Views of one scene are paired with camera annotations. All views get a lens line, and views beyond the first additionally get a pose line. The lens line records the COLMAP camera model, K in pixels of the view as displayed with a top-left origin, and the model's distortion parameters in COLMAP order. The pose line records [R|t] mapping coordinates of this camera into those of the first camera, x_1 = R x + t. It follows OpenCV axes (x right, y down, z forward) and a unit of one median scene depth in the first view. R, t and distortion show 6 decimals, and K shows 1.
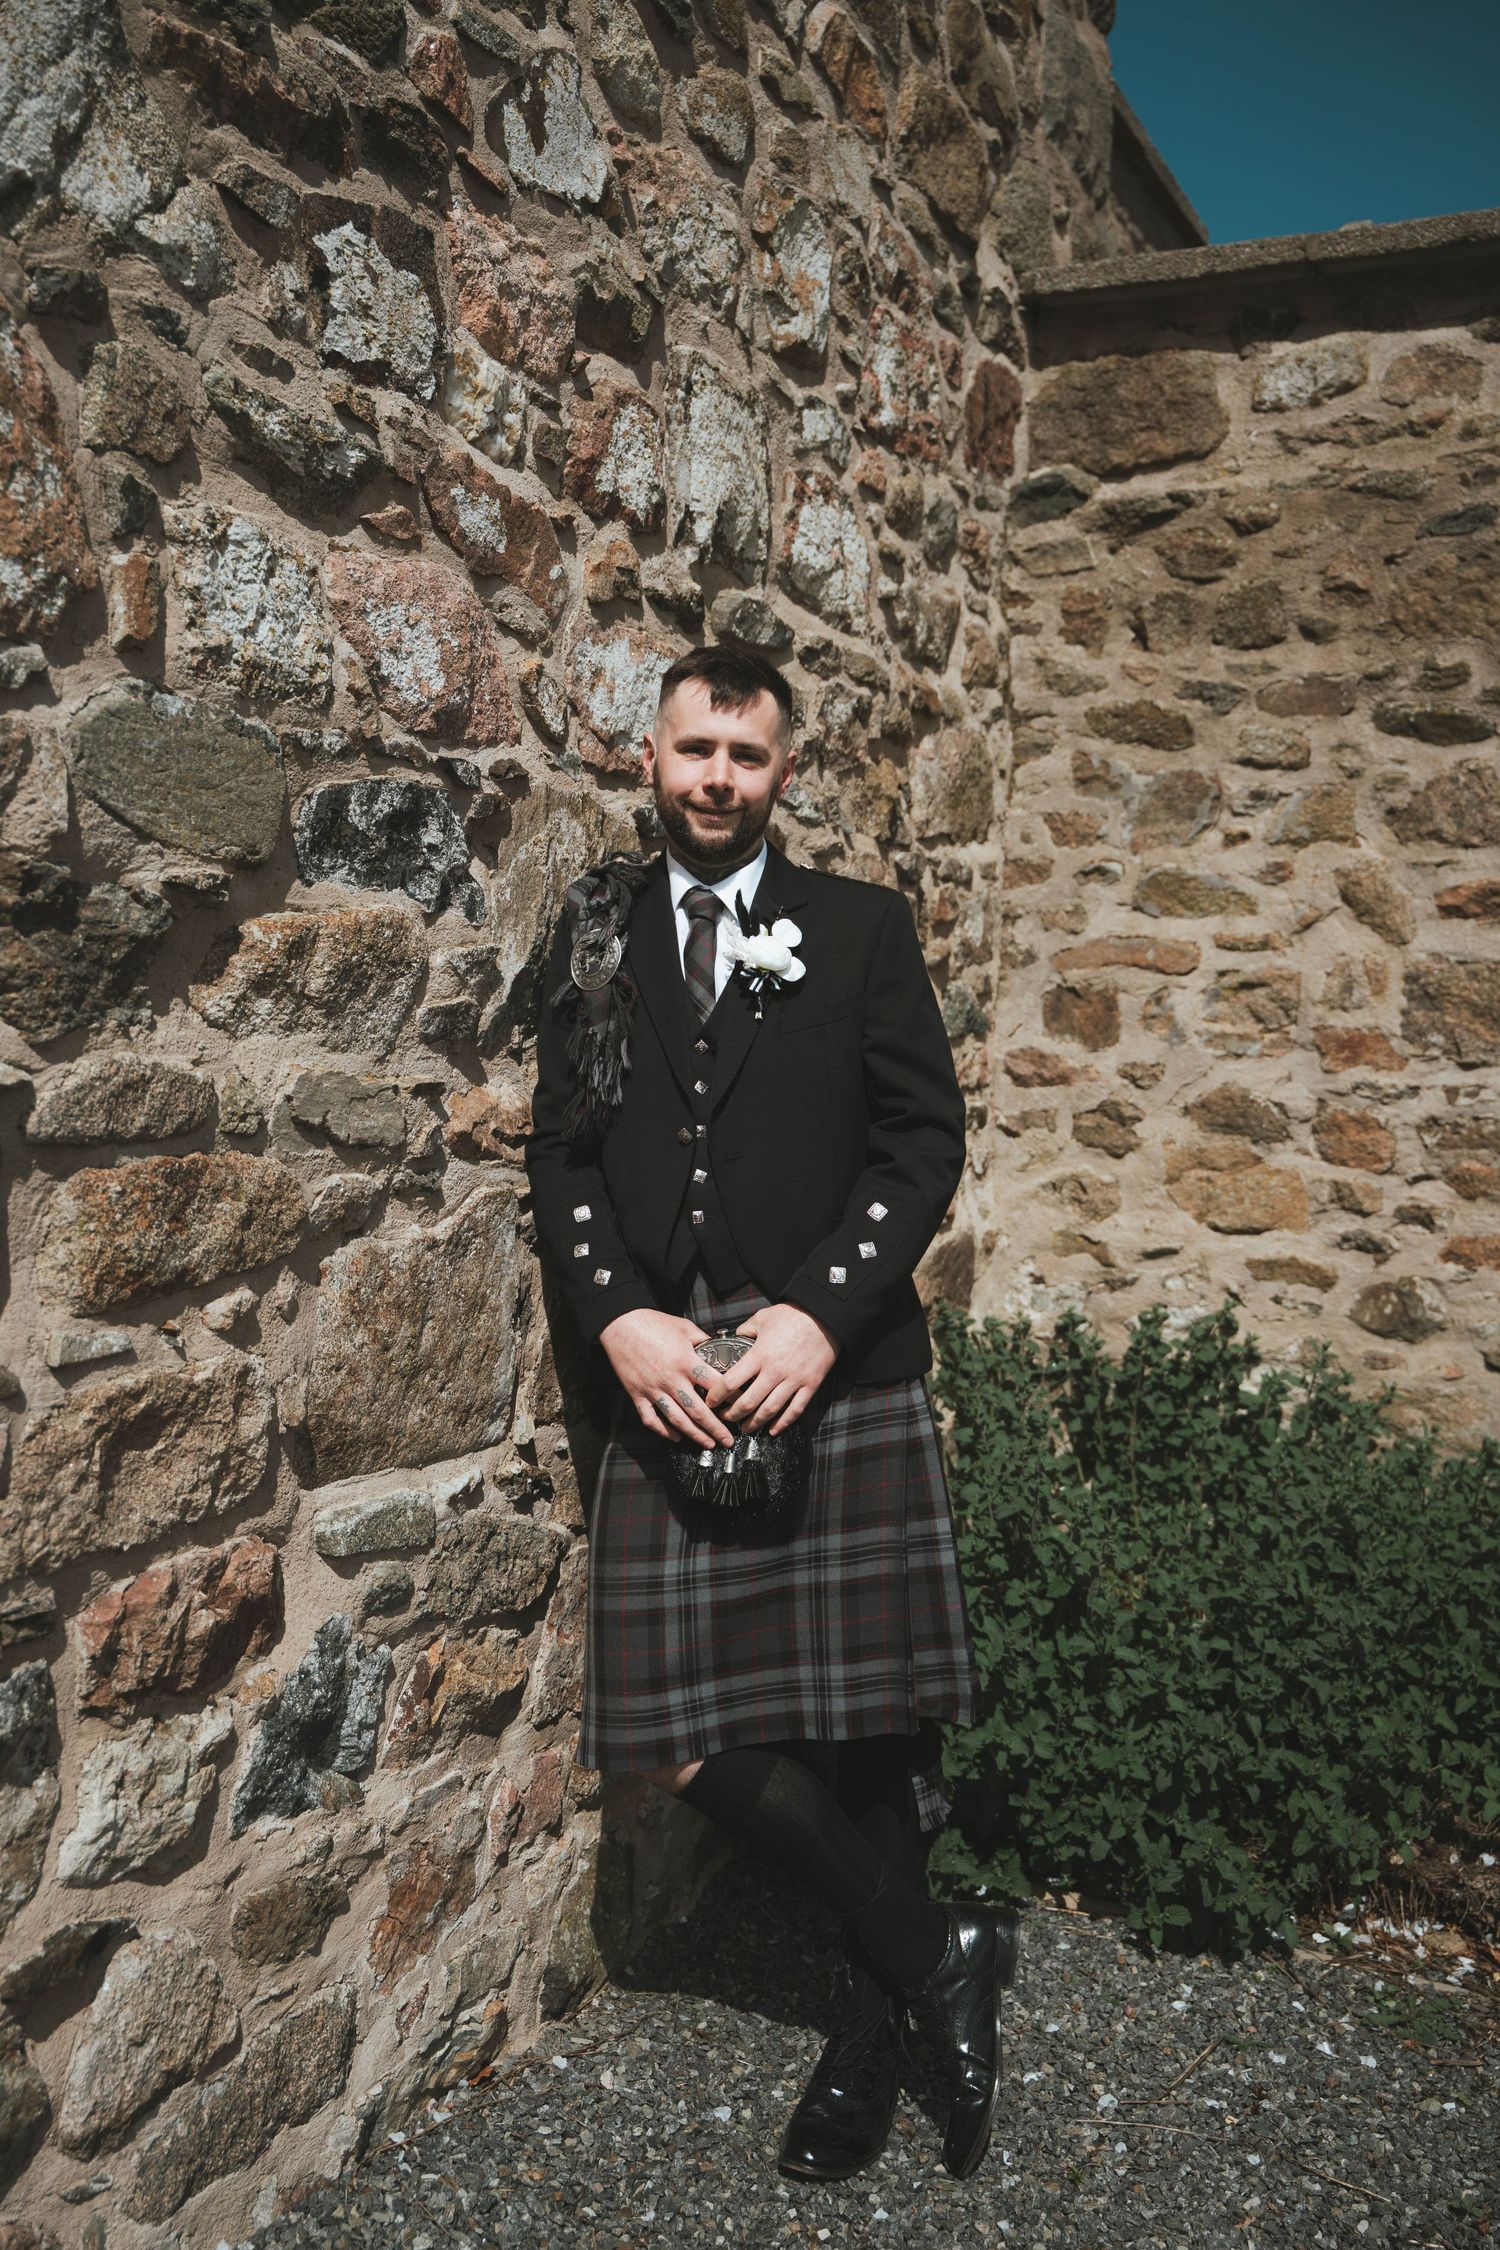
lens RADIAL K [[2180.0, 0, 750.0], [0, 2180.0, 1125.0], [0, 0, 1]] dist [-0.005920, 0.101914]
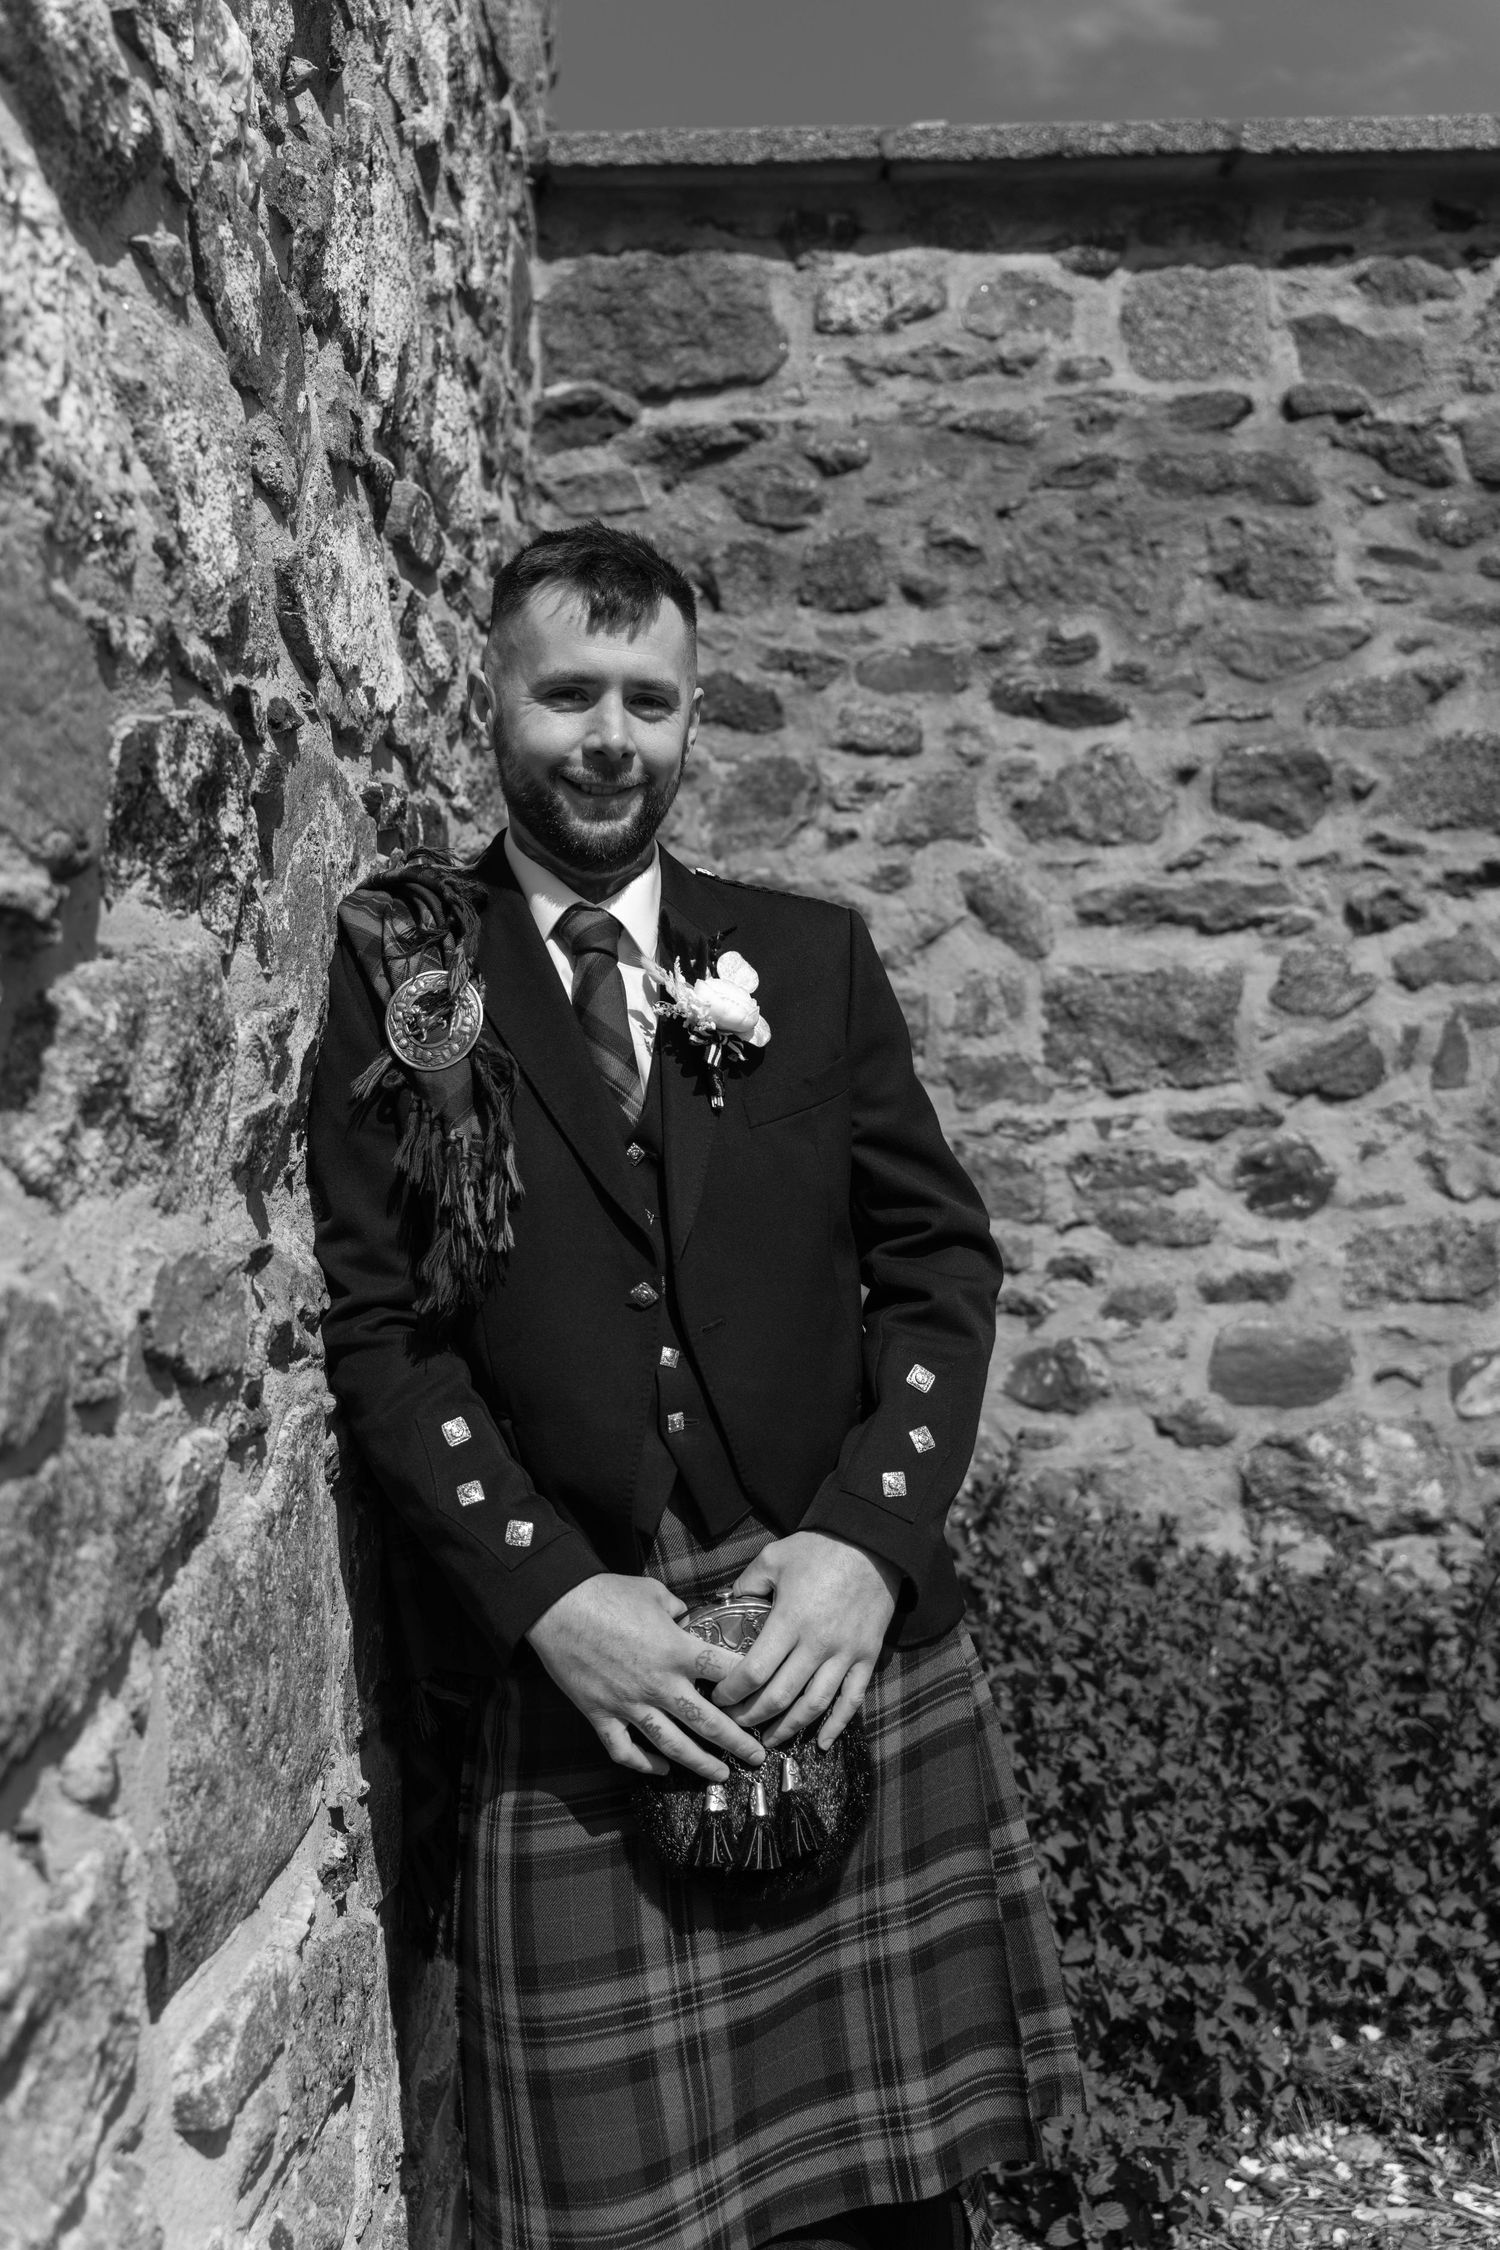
lens RADIAL K [[2162.9, 0, 750.0], [0, 2162.9, 1125.0], [0, 0, 1]] dist [0.005655, -0.004514]
pose [[0.903927, -0.064427, 0.422805, -0.172996], [0.068226, 0.997651, 0.006161, -0.029874], [-0.422209, 0.023277, 0.906200, 0.272559]]
